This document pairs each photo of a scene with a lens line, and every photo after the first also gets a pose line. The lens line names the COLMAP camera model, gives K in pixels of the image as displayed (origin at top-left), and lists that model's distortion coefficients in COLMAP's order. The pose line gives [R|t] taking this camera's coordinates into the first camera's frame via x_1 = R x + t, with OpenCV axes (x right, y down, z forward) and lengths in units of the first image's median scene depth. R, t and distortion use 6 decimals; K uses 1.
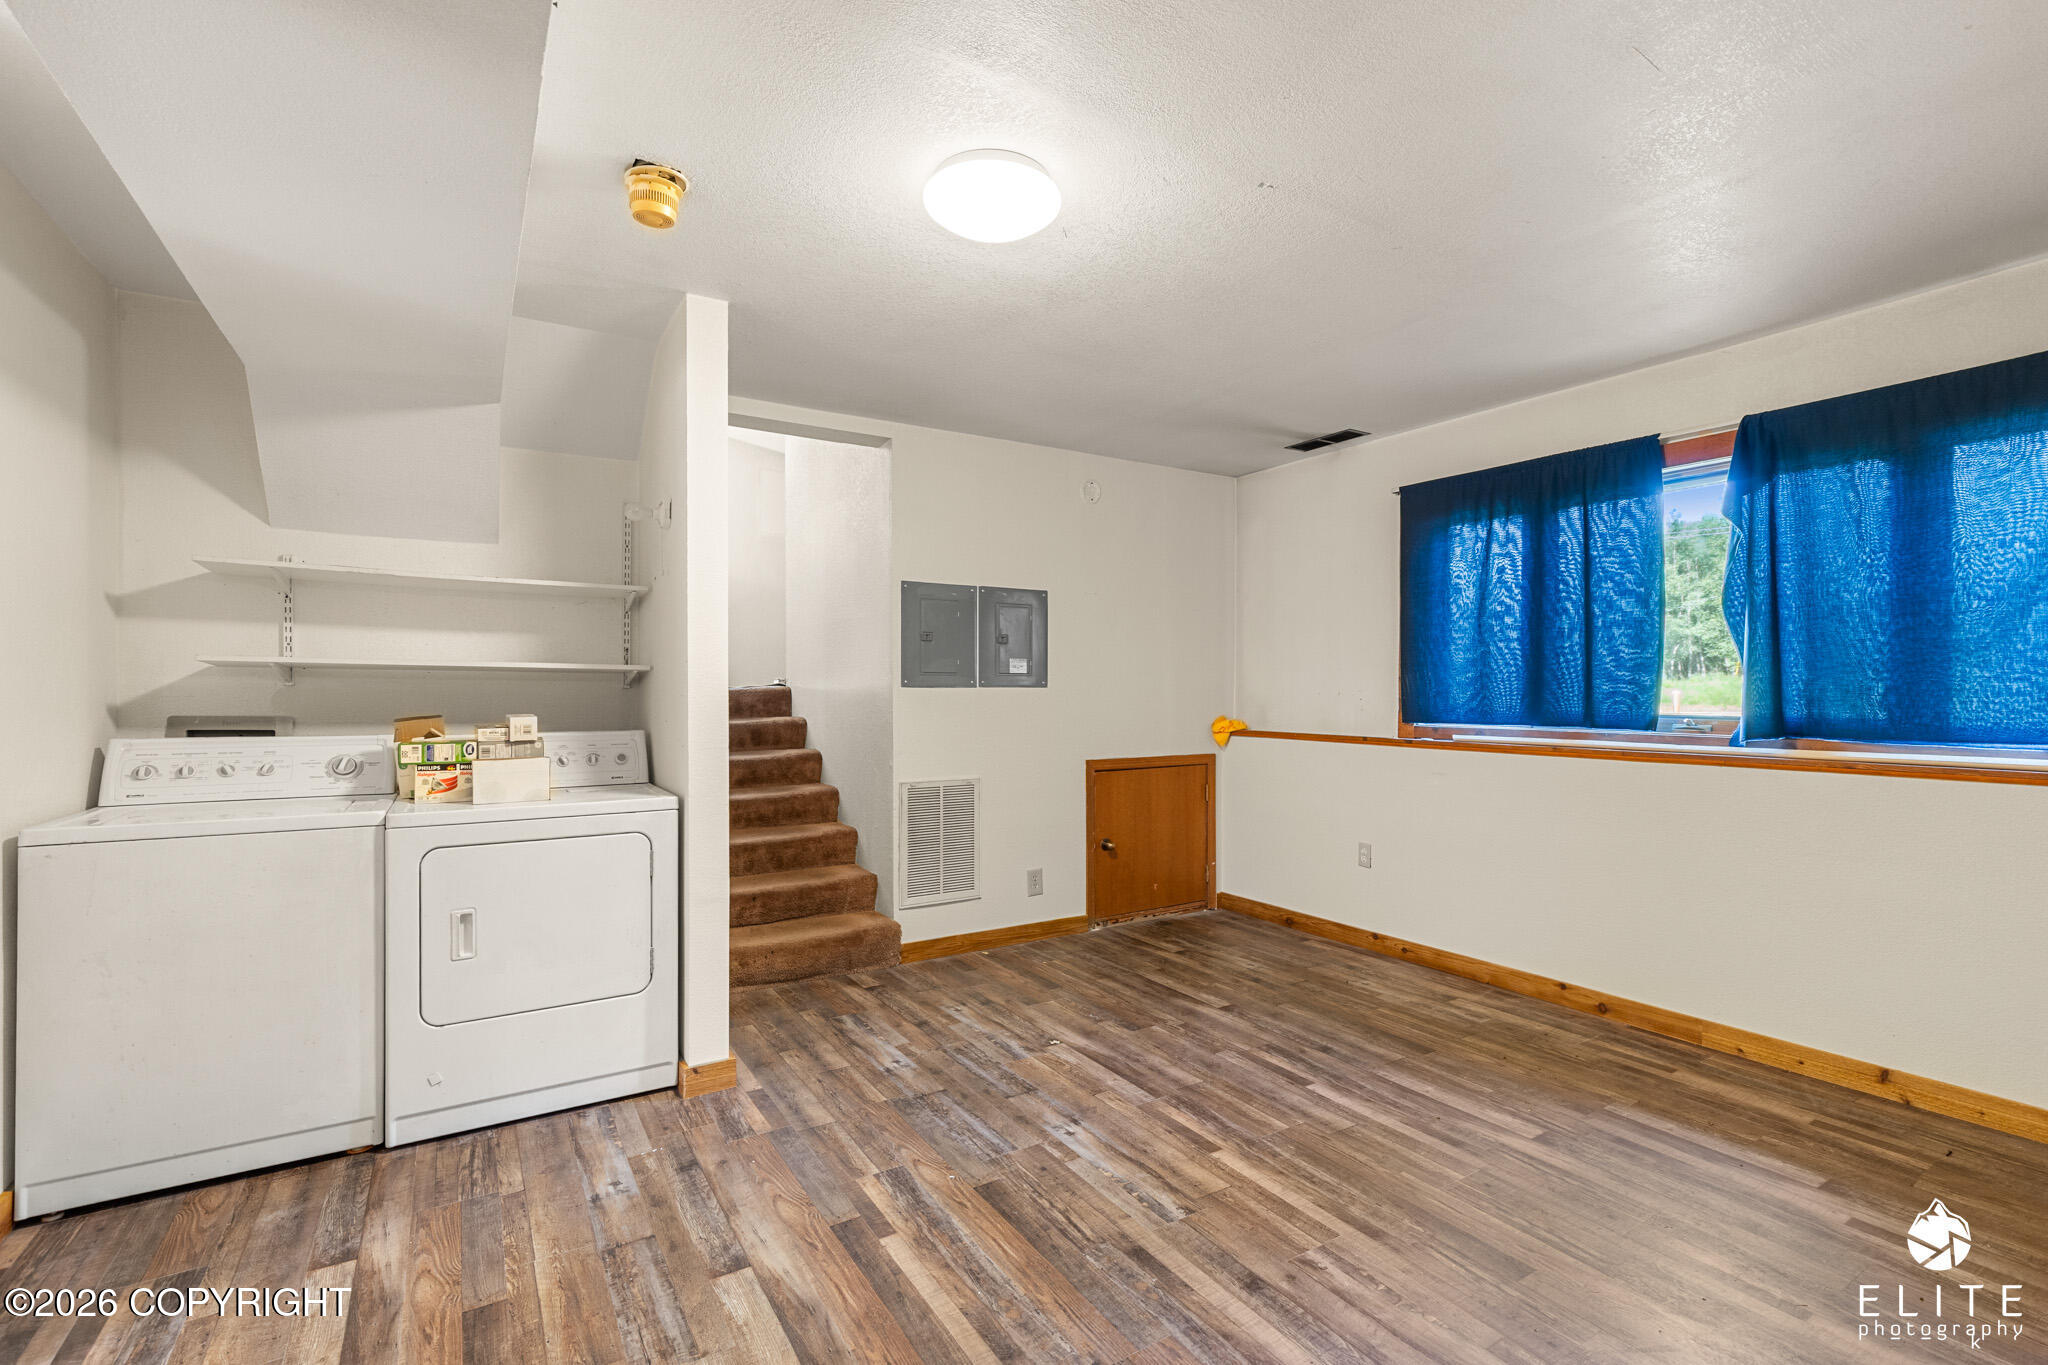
lens RADIAL K [[927.2, 0, 1040.2], [0, 927.2, 688.2], [0, 0, 1]] dist [0.009533, -0.001702]
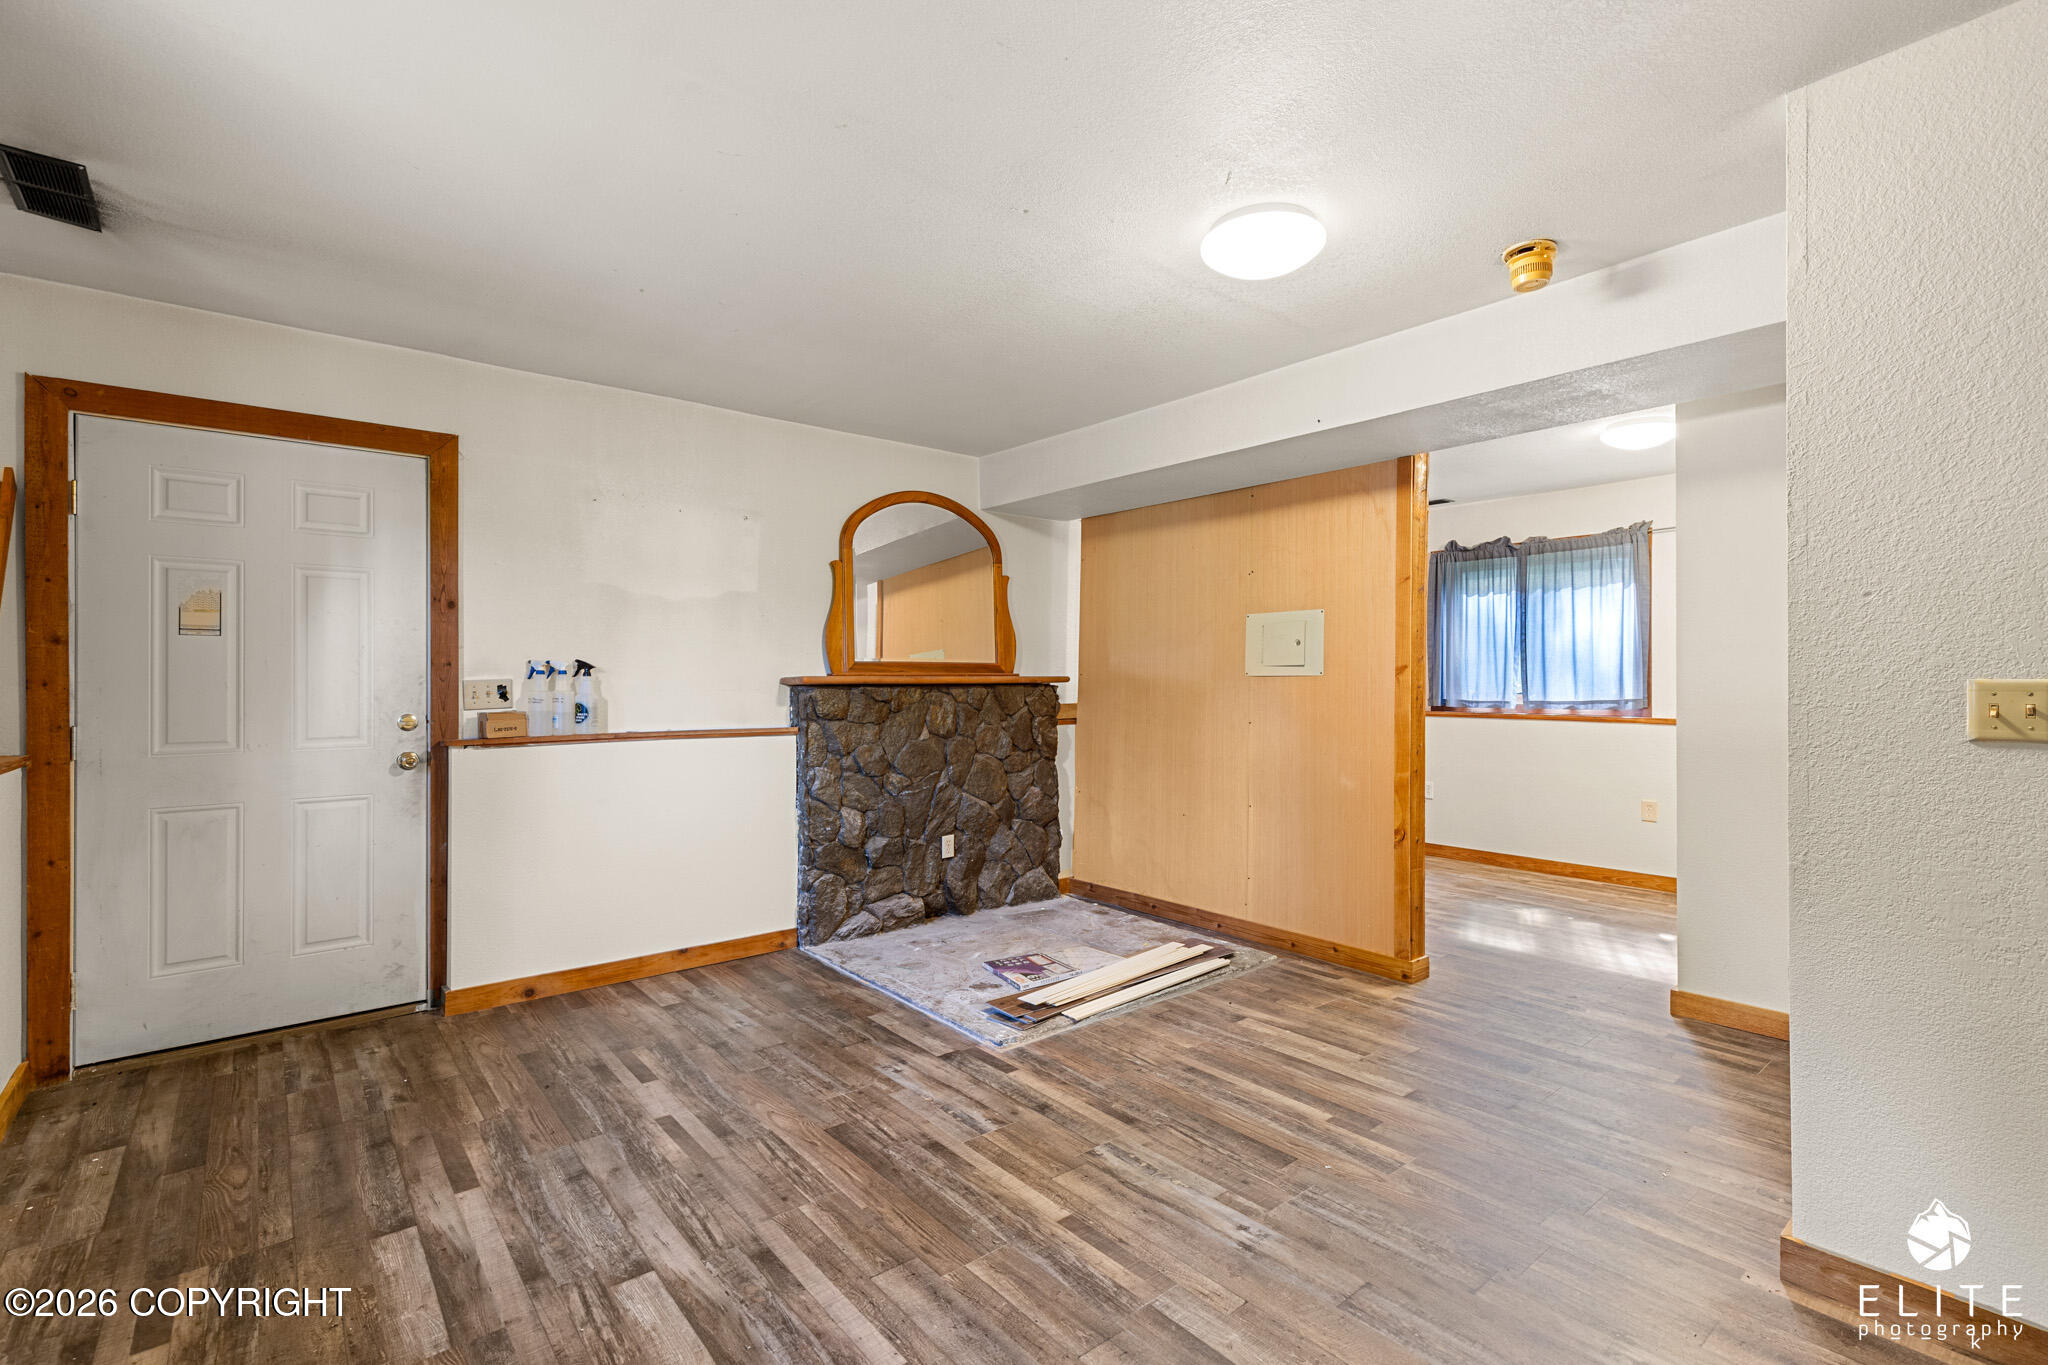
lens RADIAL K [[927.2, 0, 1054.6], [0, 927.2, 680.7], [0, 0, 1]] dist [0.009533, -0.001702]
pose [[-0.988382, -0.000631, -0.151987, 0.286894], [-0.000594, 1.000000, -0.000294, 0.004626], [0.151987, -0.000201, -0.988382, 1.609873]]
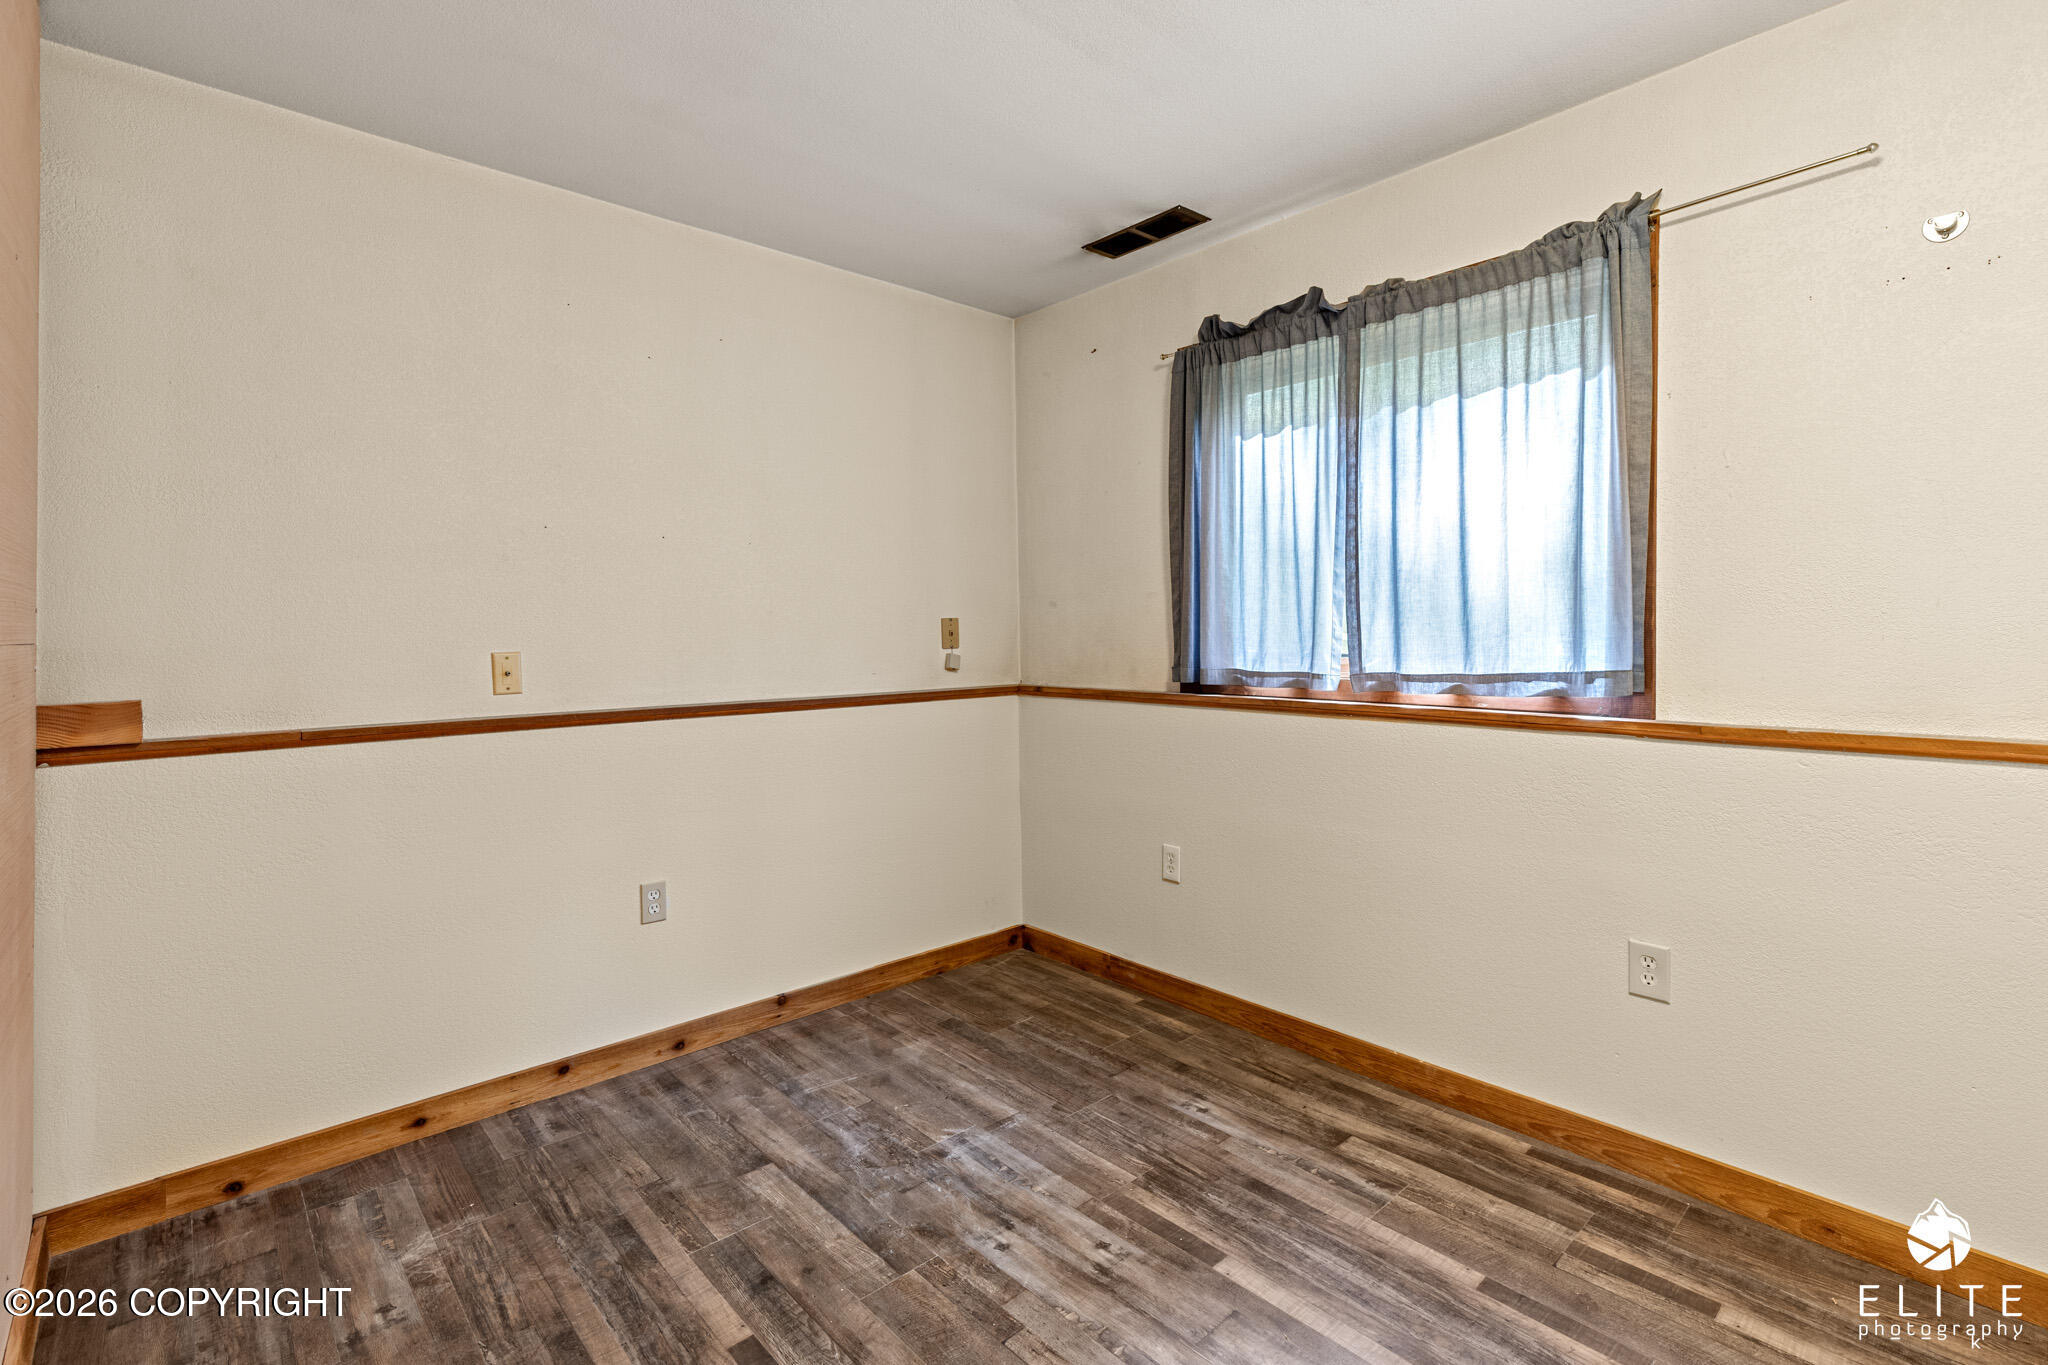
lens RADIAL K [[927.2, 0, 1054.3], [0, 927.2, 654.2], [0, 0, 1]] dist [0.009533, -0.001702]
pose [[-0.982604, 0.013426, -0.185227, -0.653513], [0.010062, 0.999767, 0.019090, 0.010991], [0.185440, 0.016894, -0.982510, 0.494107]]
